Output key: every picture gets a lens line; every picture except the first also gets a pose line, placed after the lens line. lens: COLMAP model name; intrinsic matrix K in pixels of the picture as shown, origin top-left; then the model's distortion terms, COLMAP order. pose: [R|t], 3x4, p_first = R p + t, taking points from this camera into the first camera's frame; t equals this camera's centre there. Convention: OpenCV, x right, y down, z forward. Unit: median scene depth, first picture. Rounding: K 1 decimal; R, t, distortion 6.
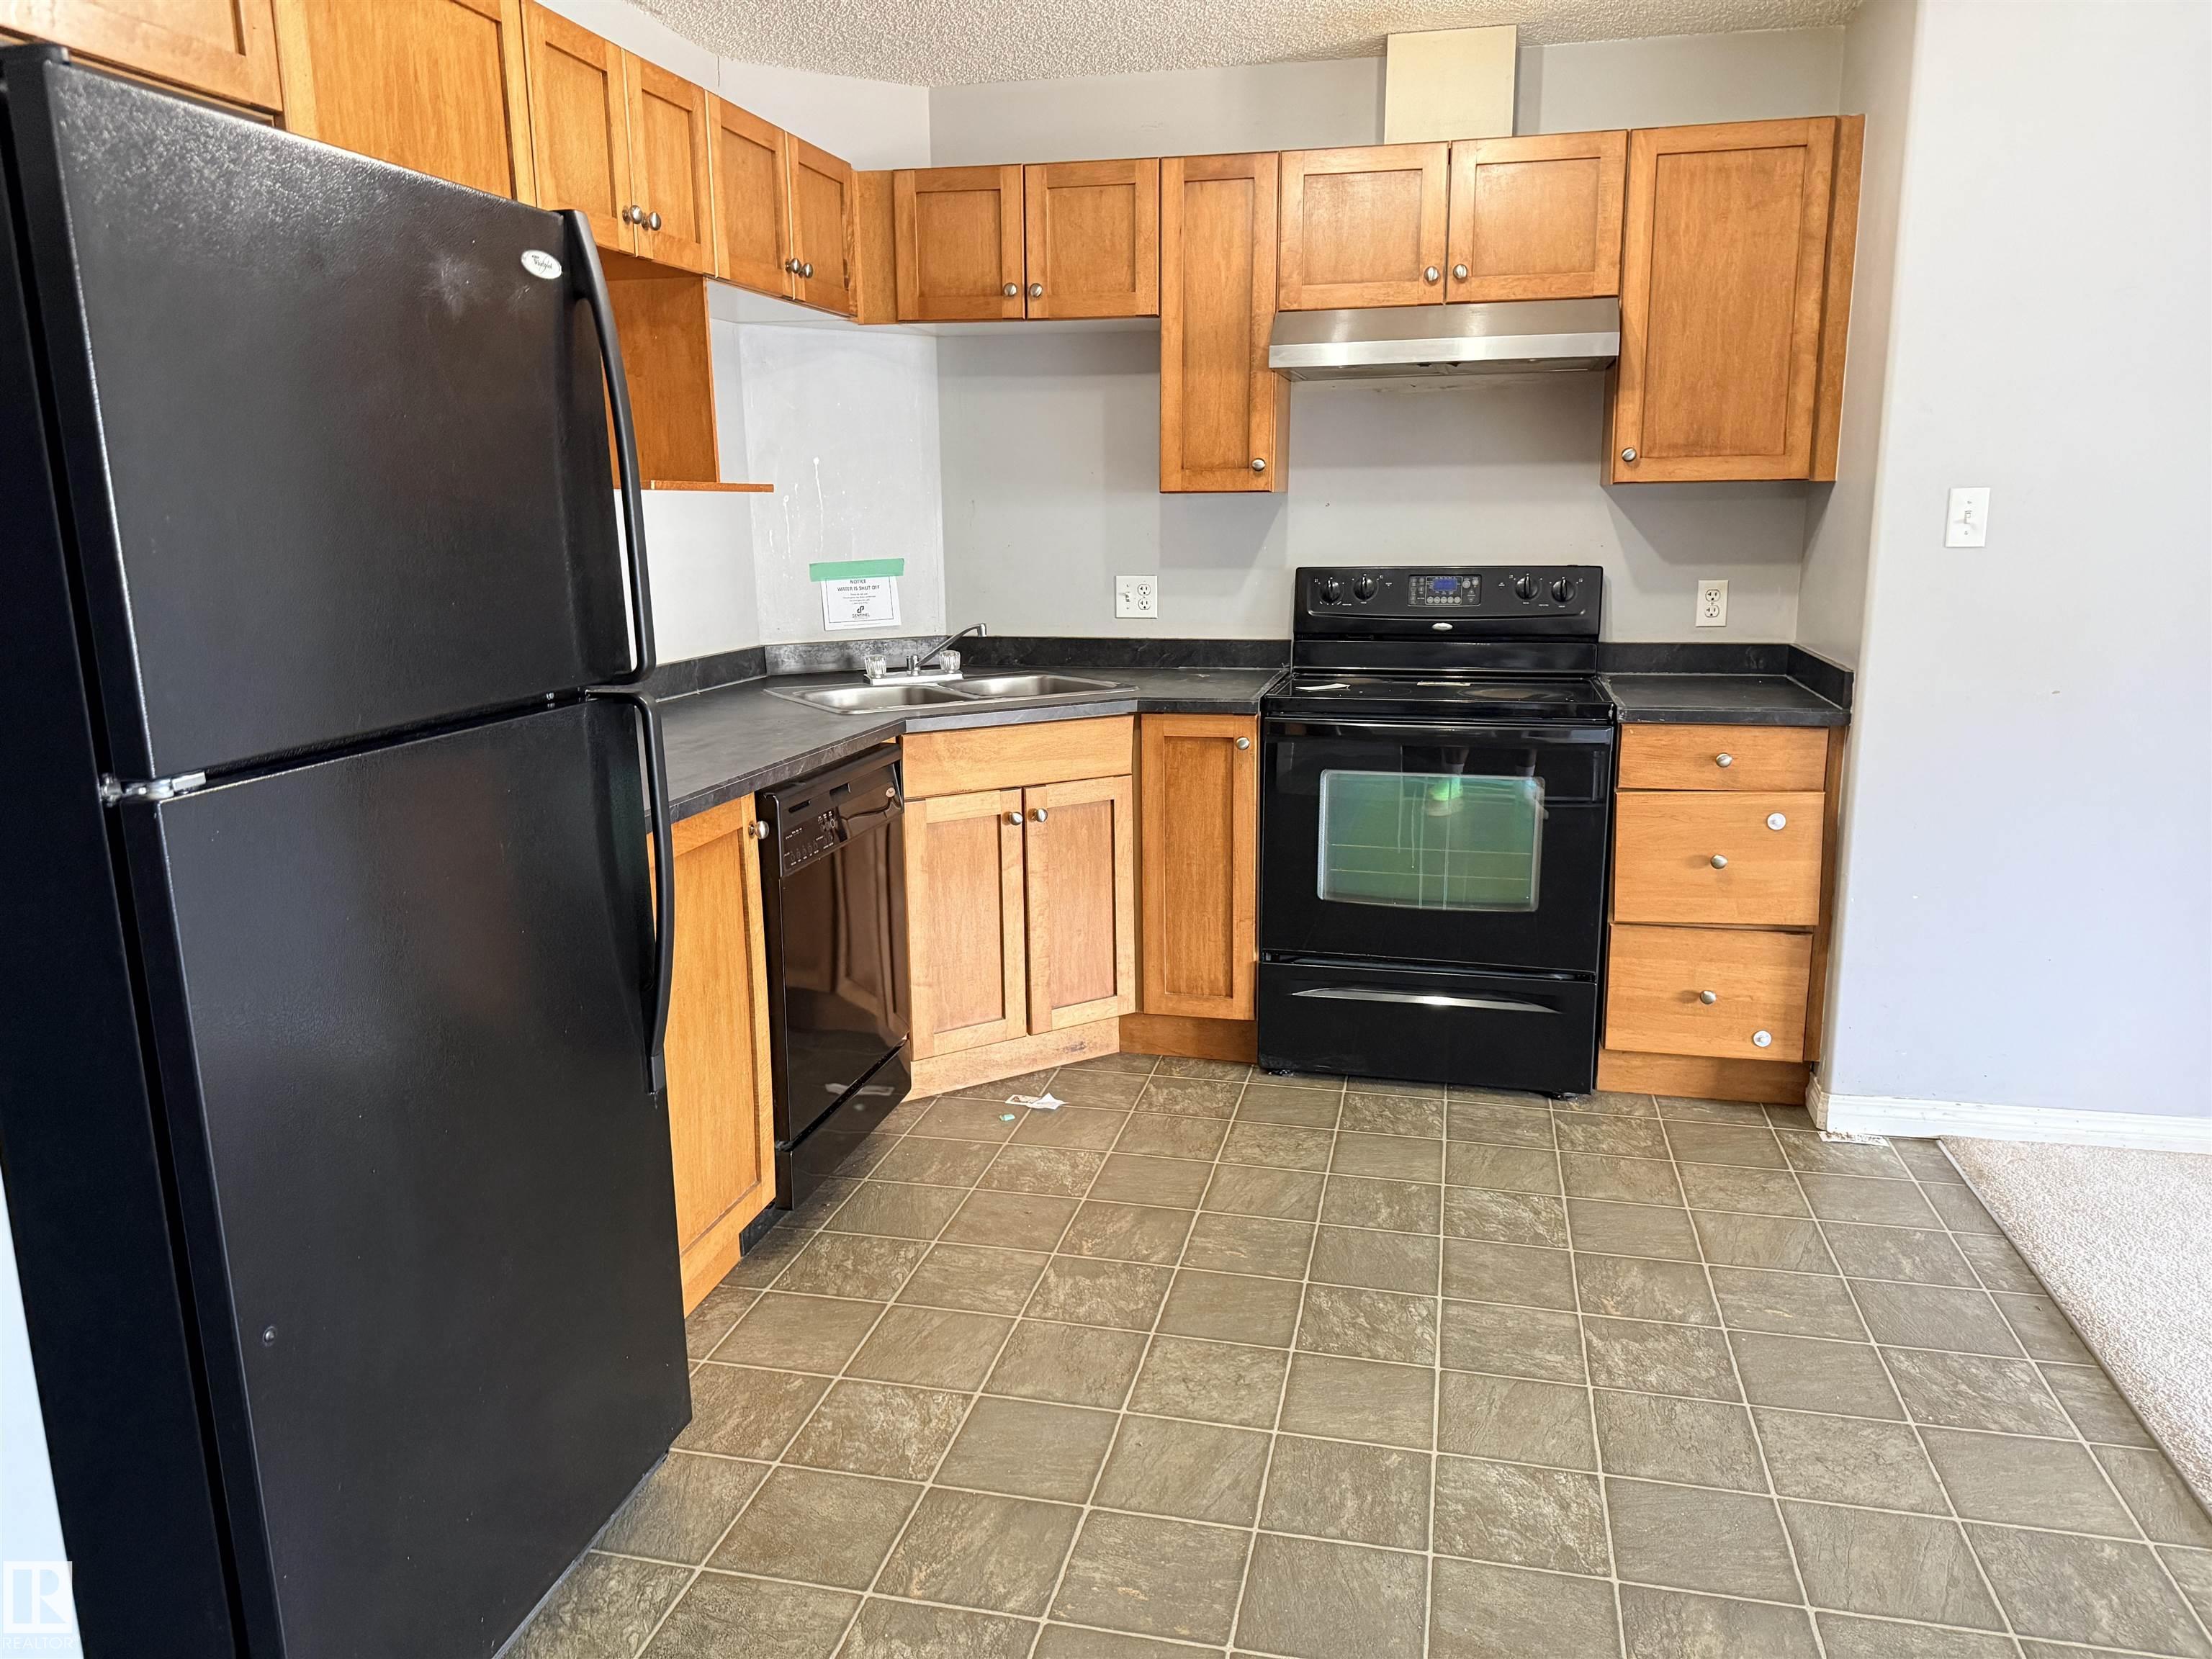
lens RADIAL K [[1539.7, 0, 1094.7], [0, 1539.7, 823.5], [0, 0, 1]] dist [0.142640, -0.243559]
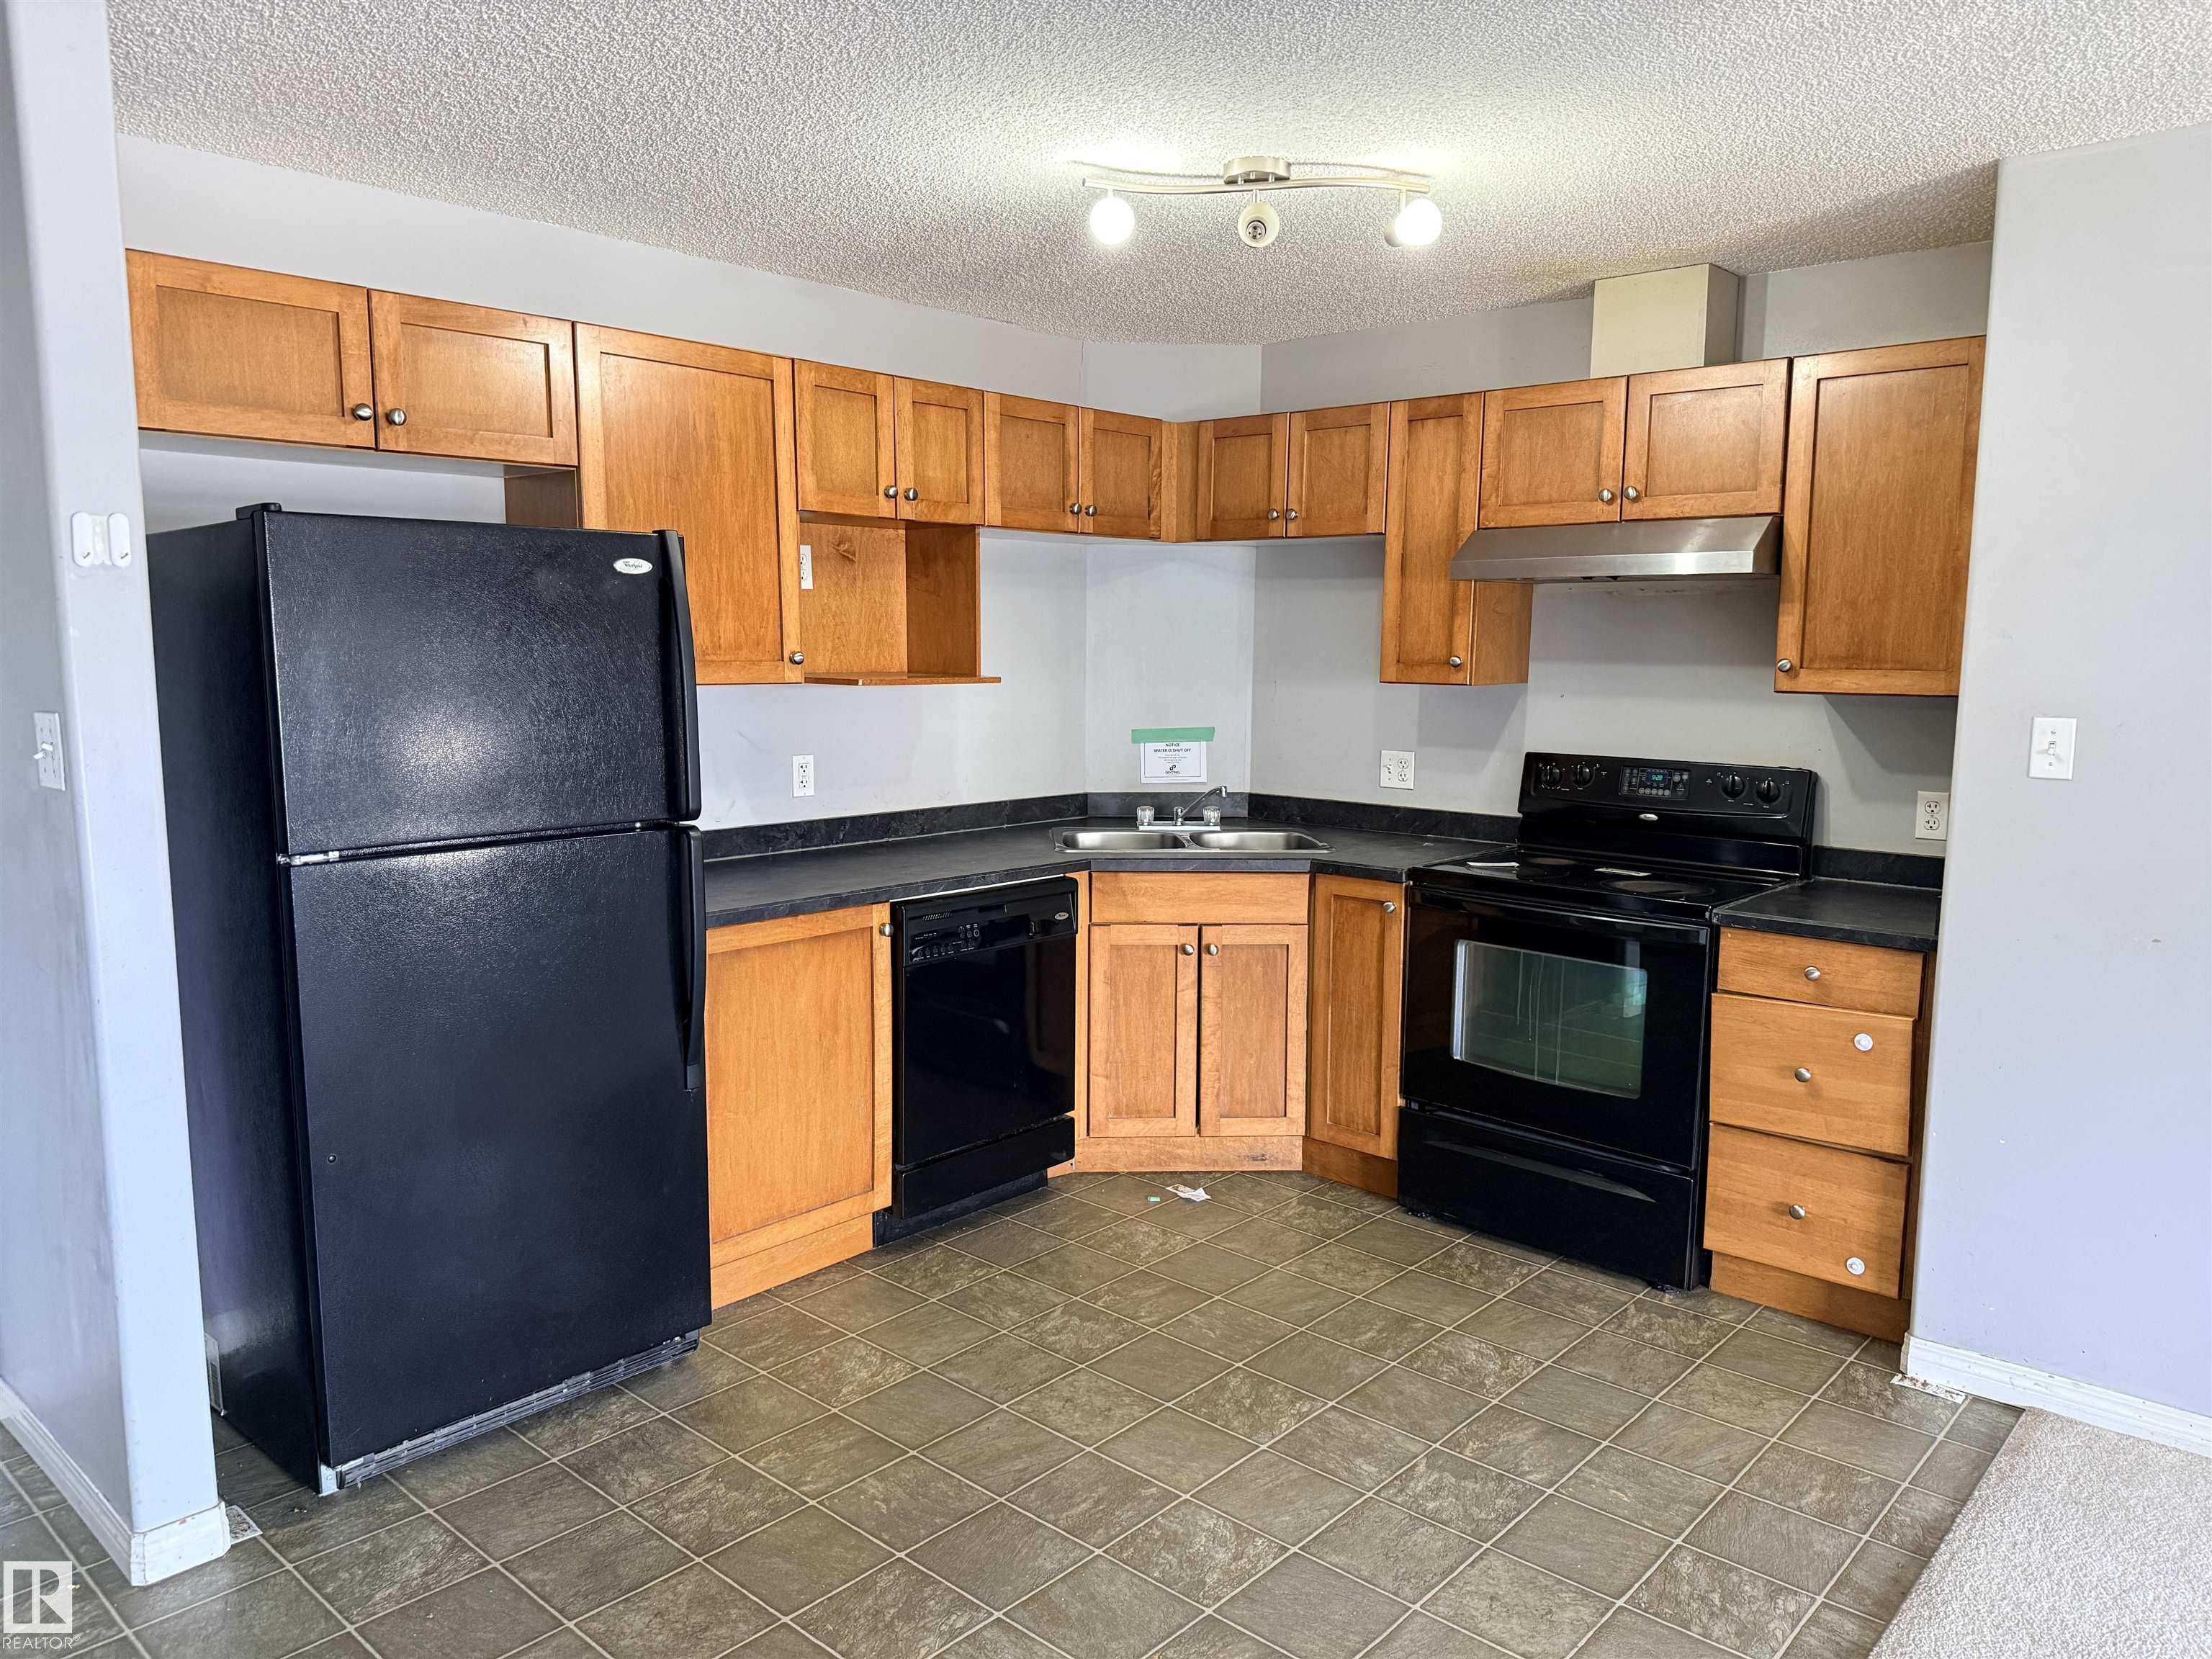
lens RADIAL K [[1533.2, 0, 1094.5], [0, 1533.2, 842.1], [0, 0, 1]] dist [0.137463, -0.239791]
pose [[0.874850, 0.080775, -0.477611, 0.444142], [-0.114311, 0.992577, -0.041518, -0.028279], [0.470712, 0.090918, 0.877590, -0.090129]]
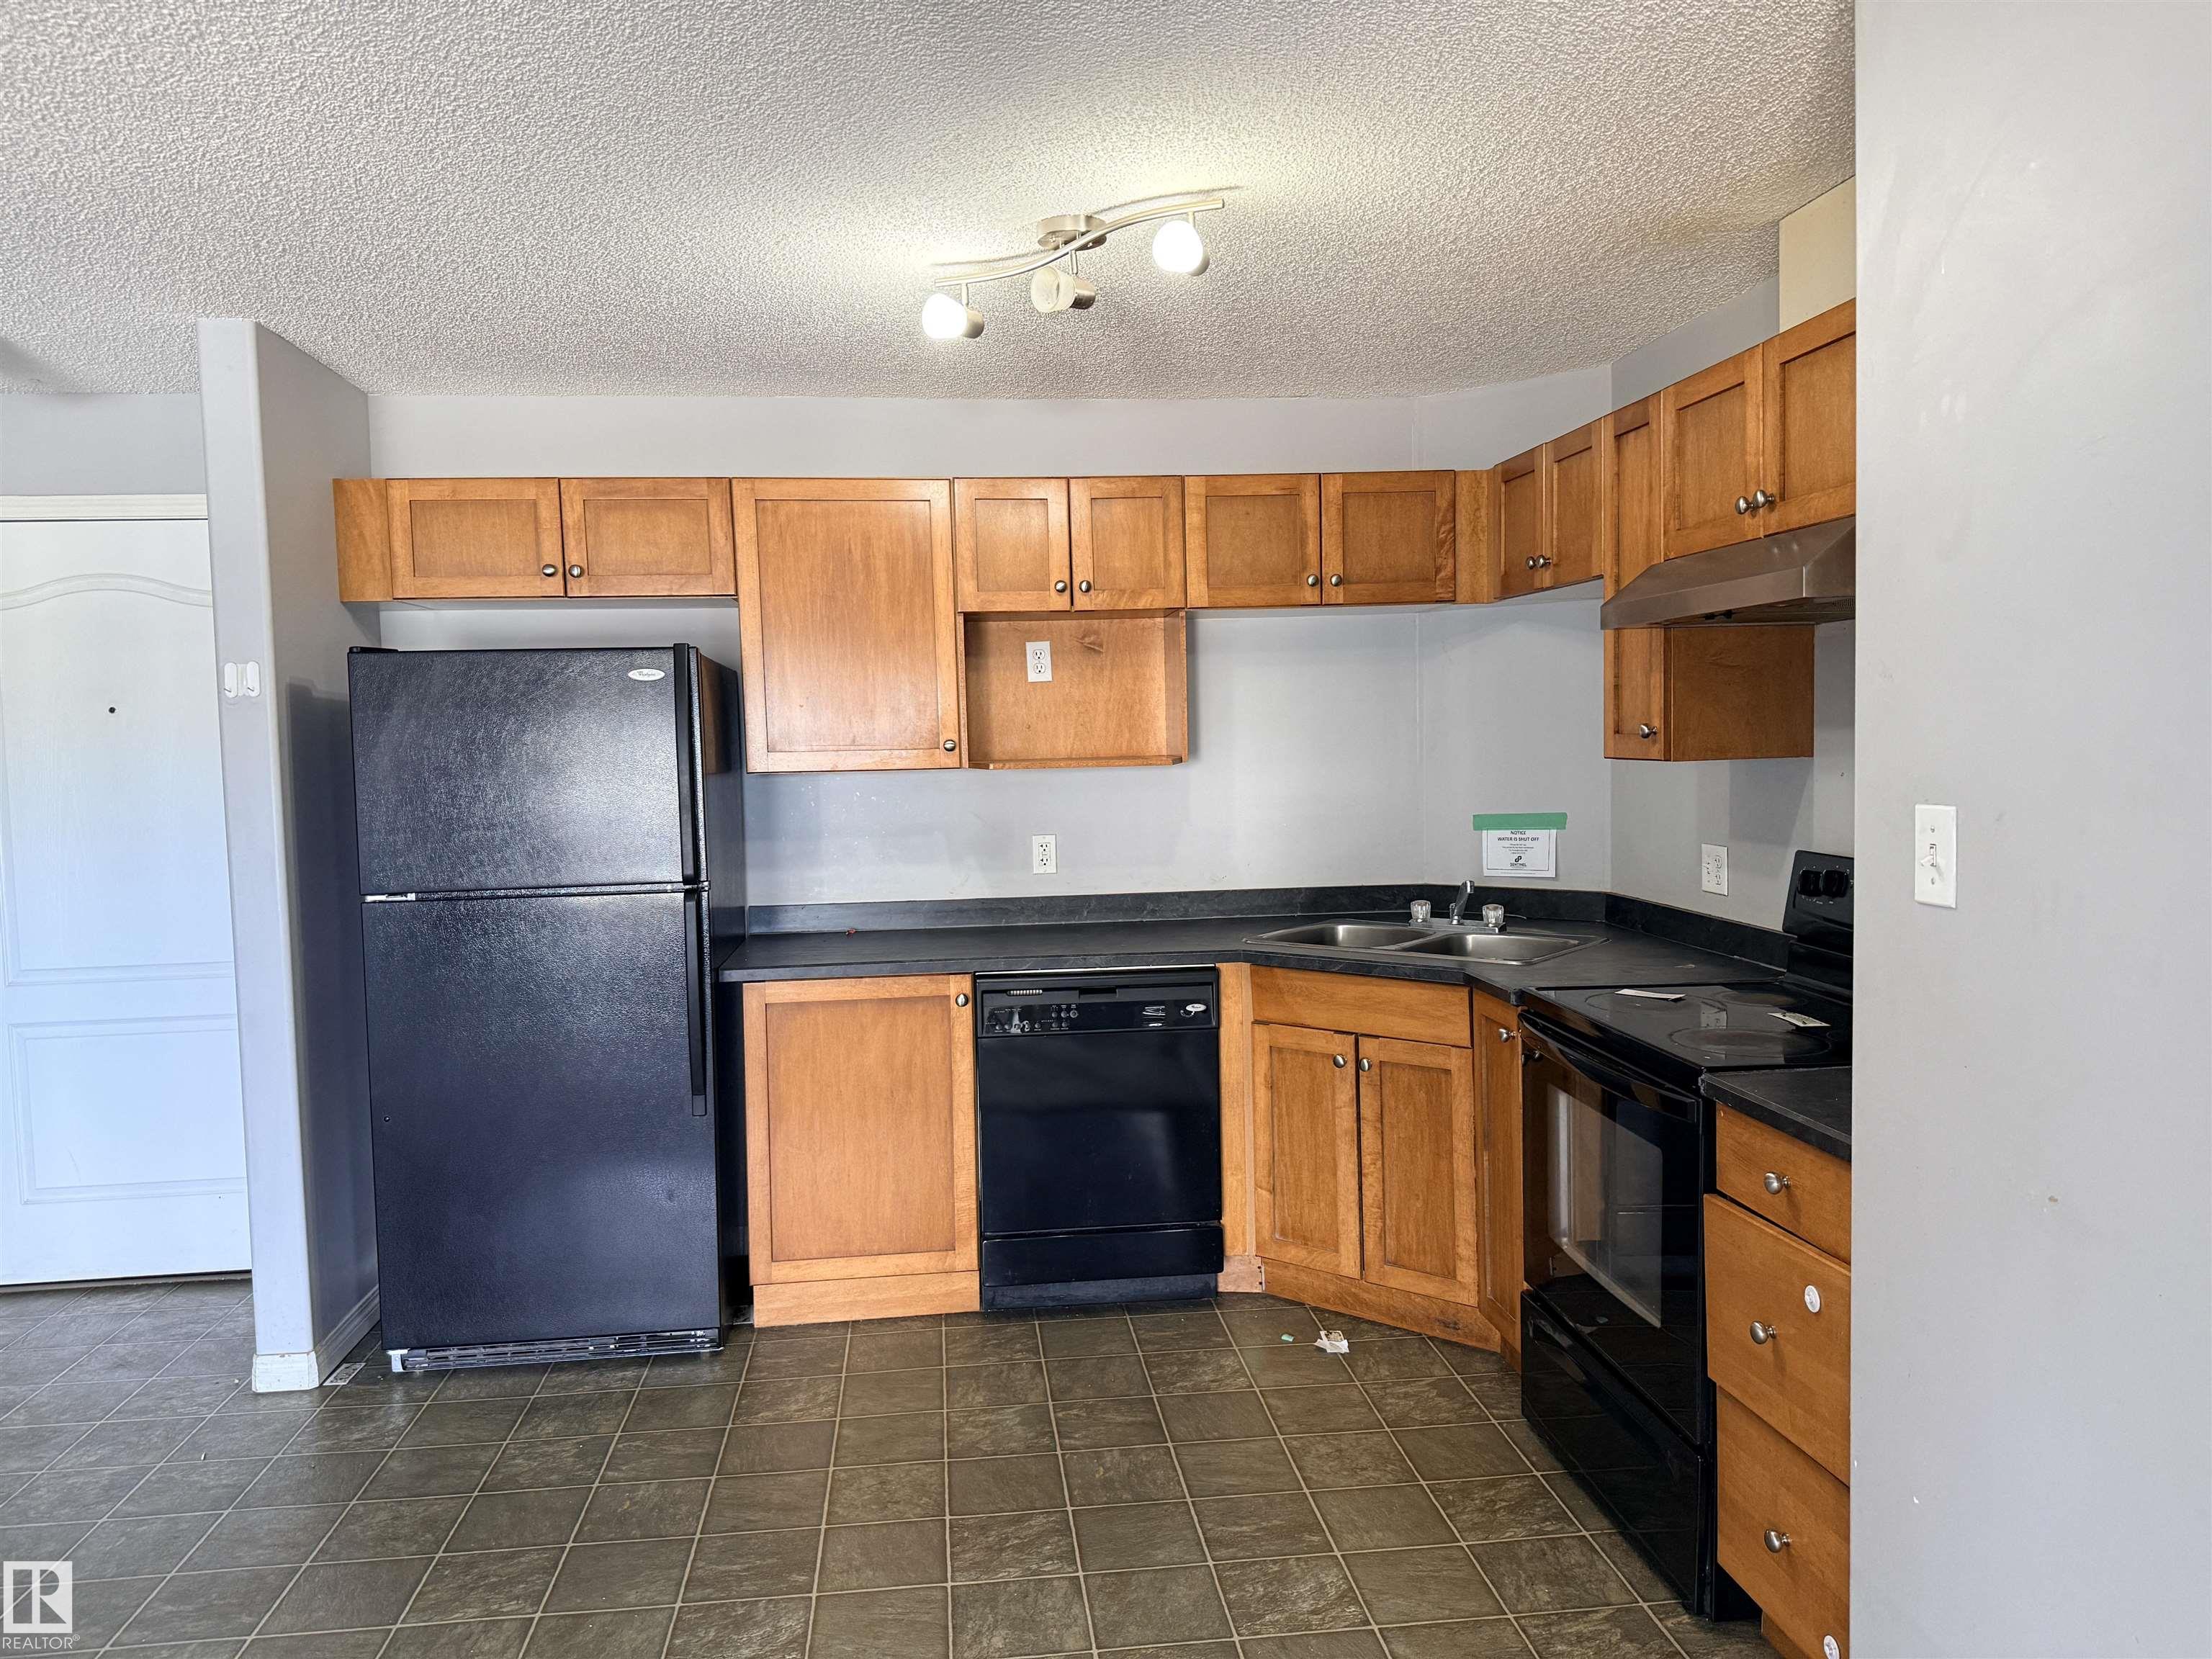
lens RADIAL K [[1539.7, 0, 1094.7], [0, 1539.7, 823.5], [0, 0, 1]] dist [0.142640, -0.243559]
pose [[0.330599, 0.057218, -0.942035, 0.882366], [-0.171235, 0.985230, -0.000252, -0.134556], [0.928107, 0.161392, 0.335514, 0.452645]]
